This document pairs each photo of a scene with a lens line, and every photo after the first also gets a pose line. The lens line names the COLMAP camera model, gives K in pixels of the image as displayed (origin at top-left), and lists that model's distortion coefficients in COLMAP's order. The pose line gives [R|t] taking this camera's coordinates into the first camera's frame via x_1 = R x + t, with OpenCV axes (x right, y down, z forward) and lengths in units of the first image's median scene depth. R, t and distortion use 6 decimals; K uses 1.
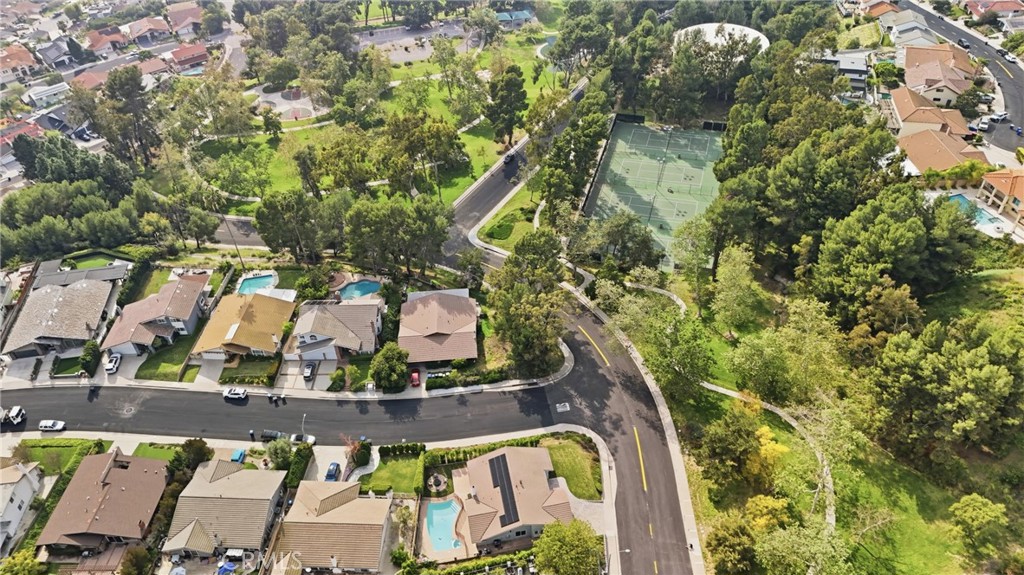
lens RADIAL K [[746.7, 0, 511.7], [0, 746.7, 285.5], [0, 0, 1]] dist [0.049085, -0.035040]
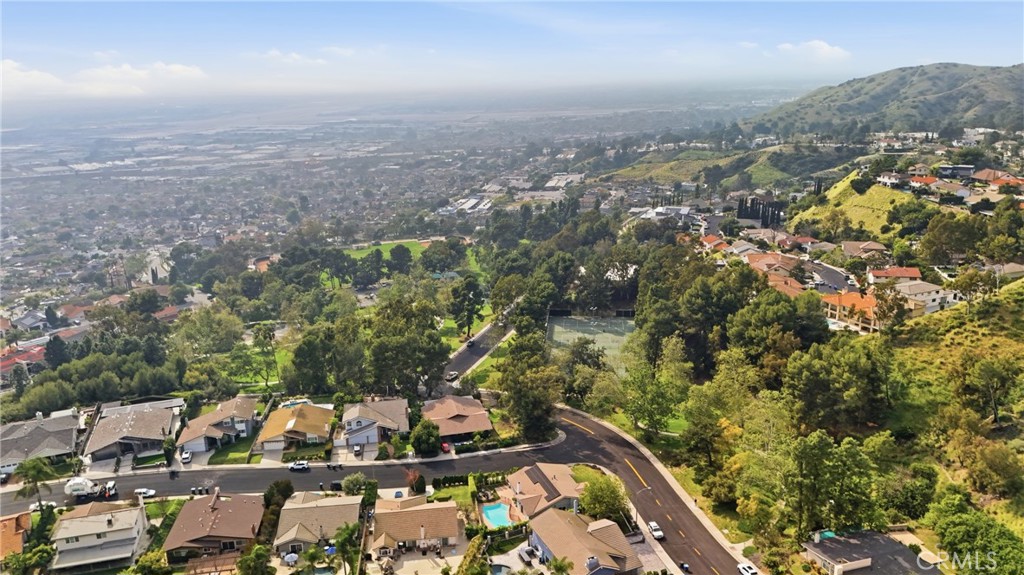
lens RADIAL K [[746.7, 0, 511.5], [0, 746.7, 289.7], [0, 0, 1]] dist [0.049085, -0.035040]
pose [[0.984423, -0.037797, 0.171707, -0.223479], [0.107047, 0.903586, -0.414817, 0.412358], [-0.139473, 0.426736, 0.893557, -0.229893]]
